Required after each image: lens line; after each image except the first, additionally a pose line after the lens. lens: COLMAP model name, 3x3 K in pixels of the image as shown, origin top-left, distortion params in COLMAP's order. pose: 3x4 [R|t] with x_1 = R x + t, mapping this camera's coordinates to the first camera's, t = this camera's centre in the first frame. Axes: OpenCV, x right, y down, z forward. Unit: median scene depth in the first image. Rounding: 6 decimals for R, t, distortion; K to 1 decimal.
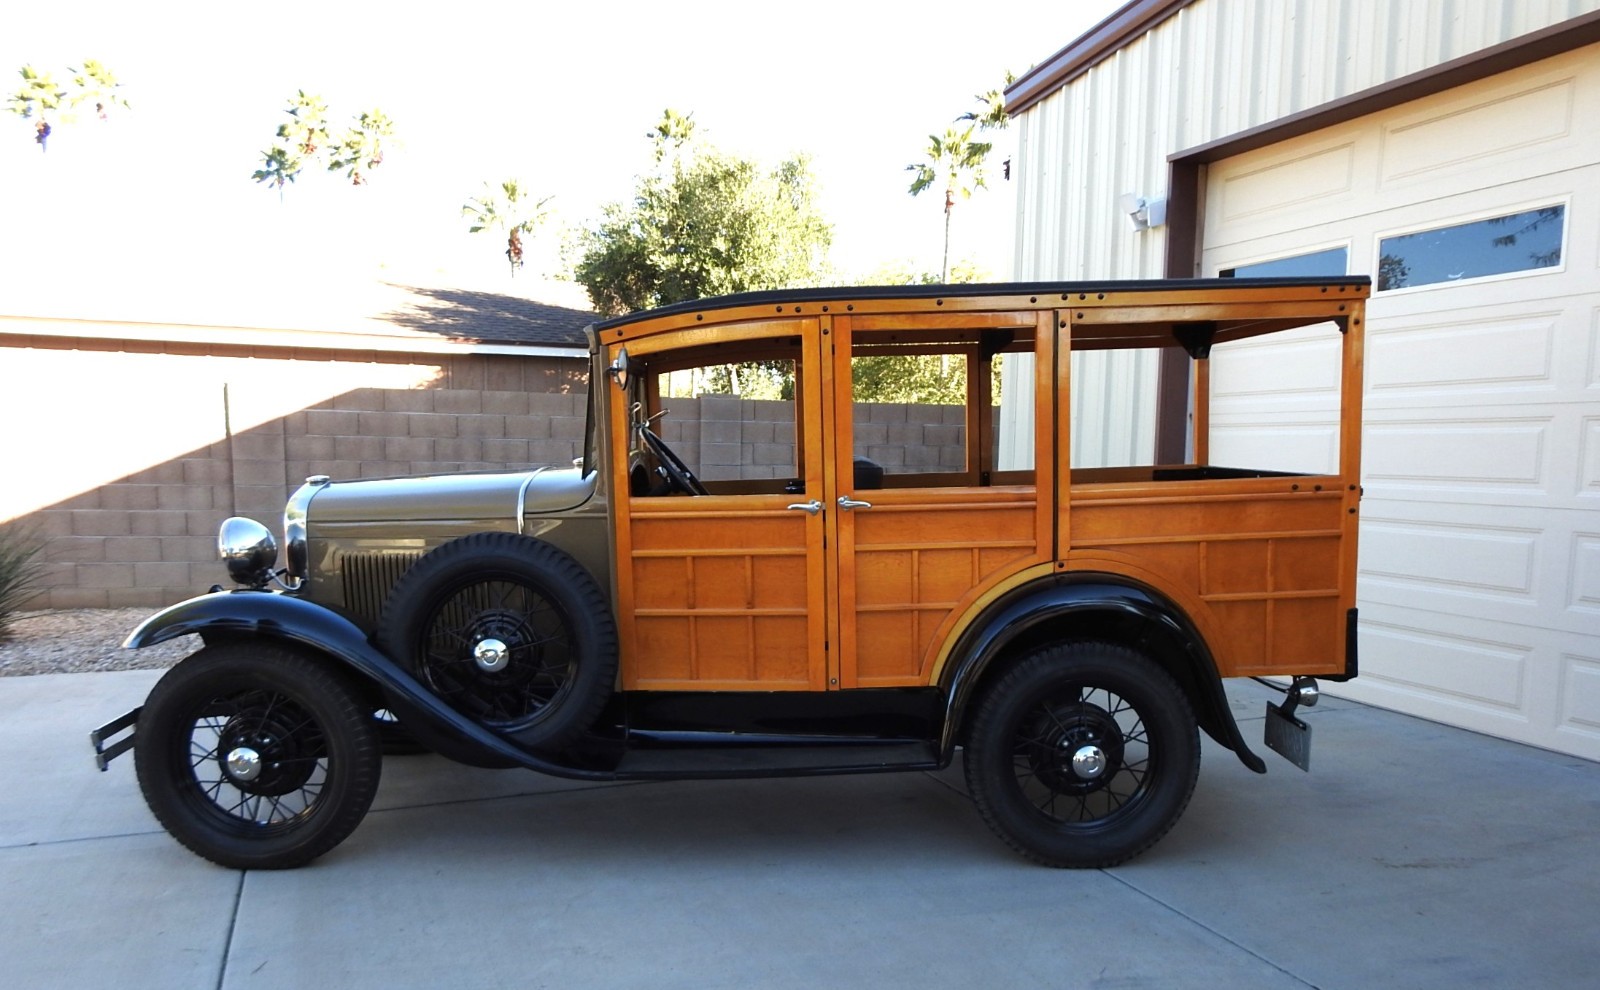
lens RADIAL K [[1229.3, 0, 737.6], [0, 1229.3, 547.0], [0, 0, 1]] dist [0.021417, -0.011804]
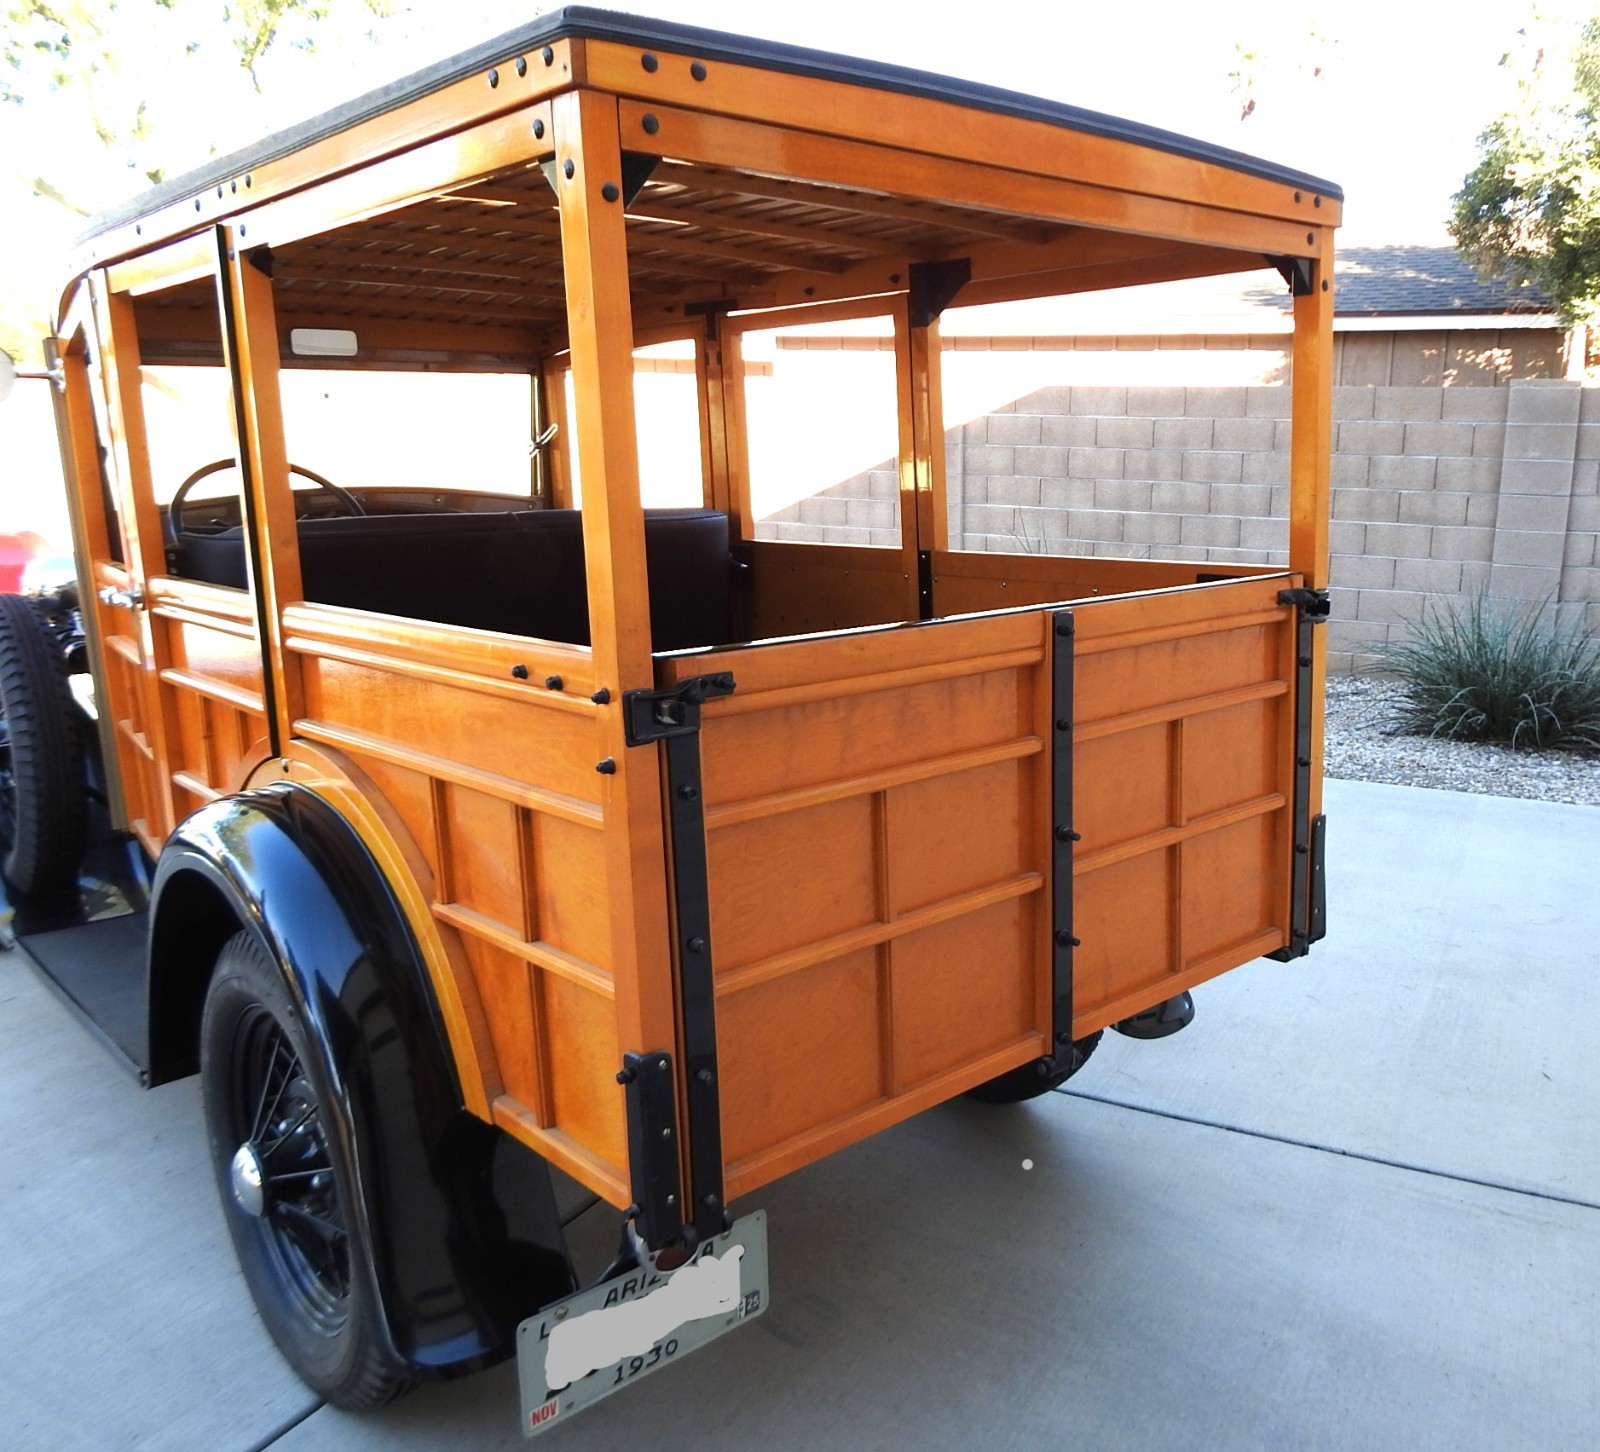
lens RADIAL K [[1385.1, 0, 889.9], [0, 1385.1, 695.7], [0, 0, 1]] dist [-0.001415, -0.007911]
pose [[0.705649, 0.131935, -0.696170, 0.280732], [-0.063284, 0.990320, 0.123535, -0.033268], [0.705730, -0.043116, 0.707168, 0.274126]]
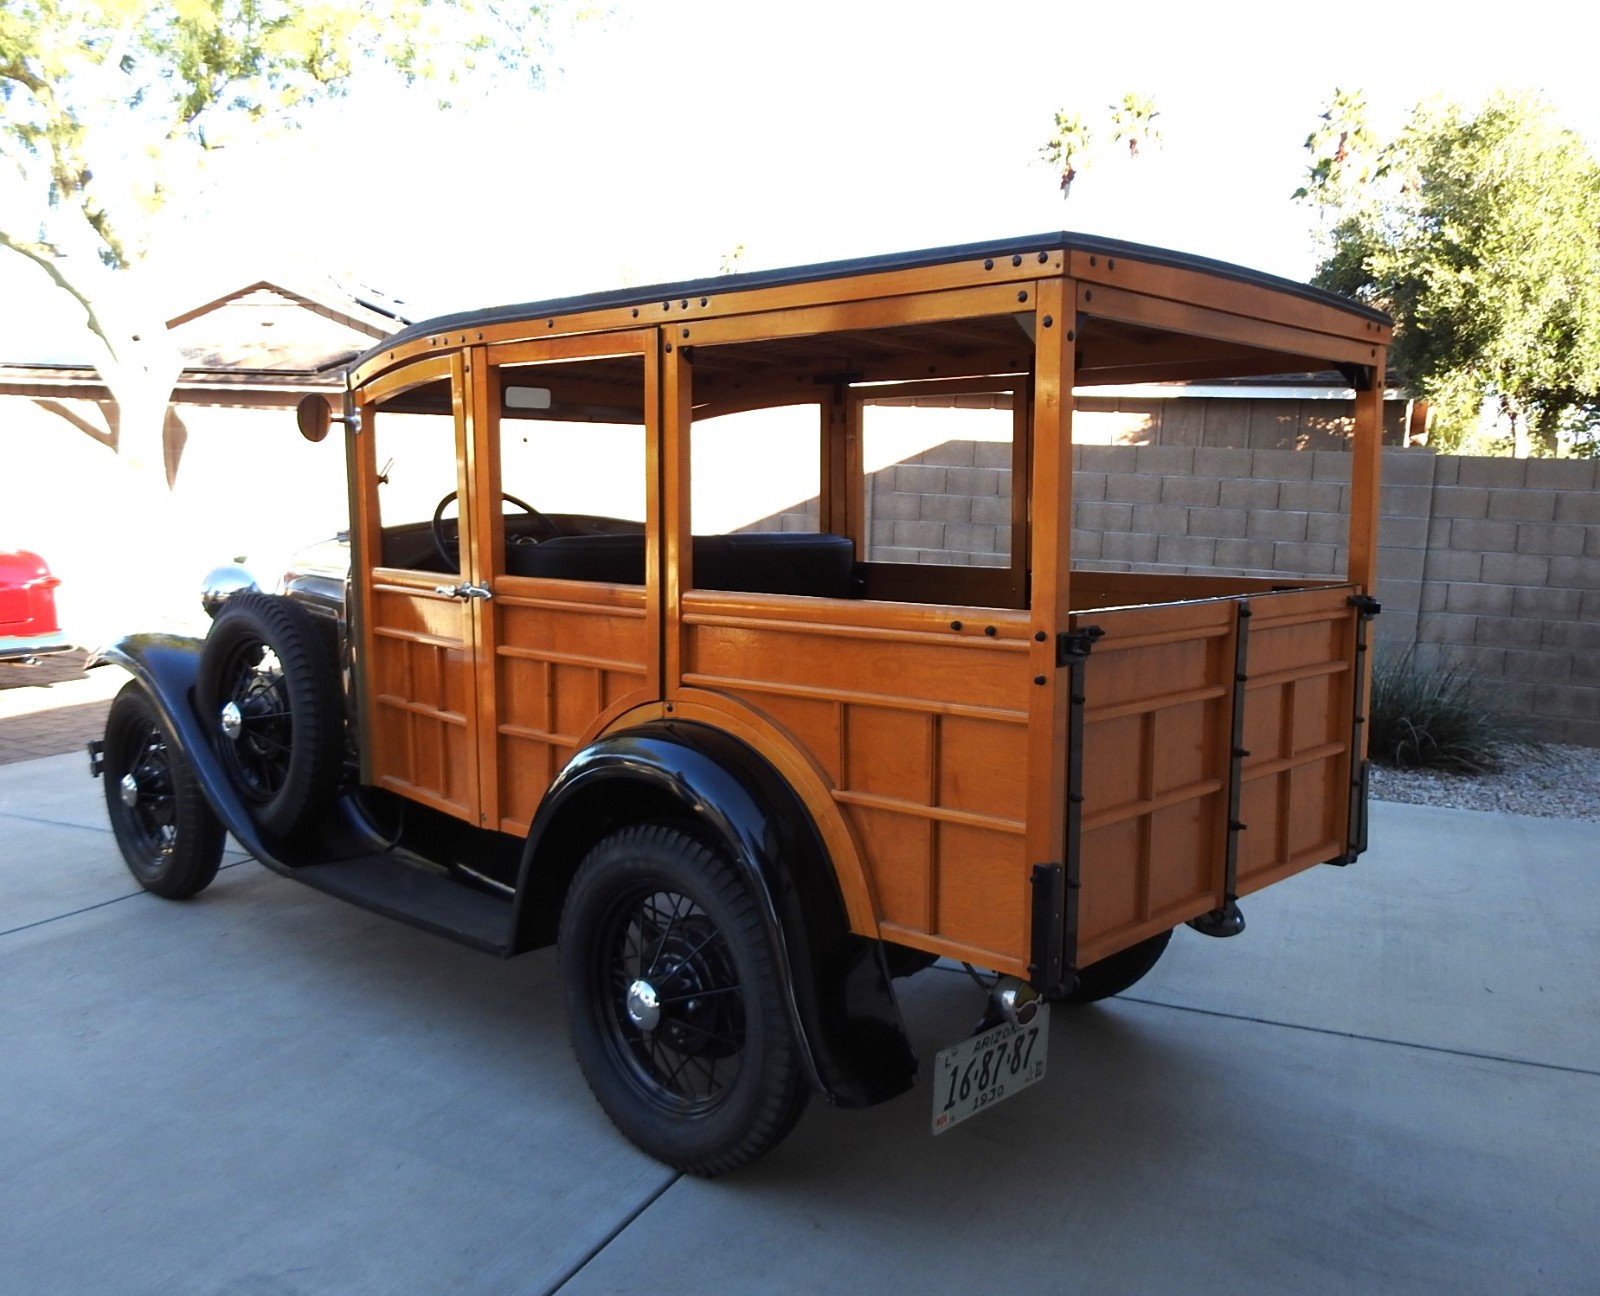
lens RADIAL K [[1405.2, 0, 780.8], [0, 1405.2, 671.6], [0, 0, 1]] dist [-0.027314, 0.053953]
pose [[0.745027, 0.105565, -0.658628, 0.283544], [-0.081591, 0.994405, 0.067089, -0.021460], [0.662026, 0.003755, 0.749472, 0.162409]]
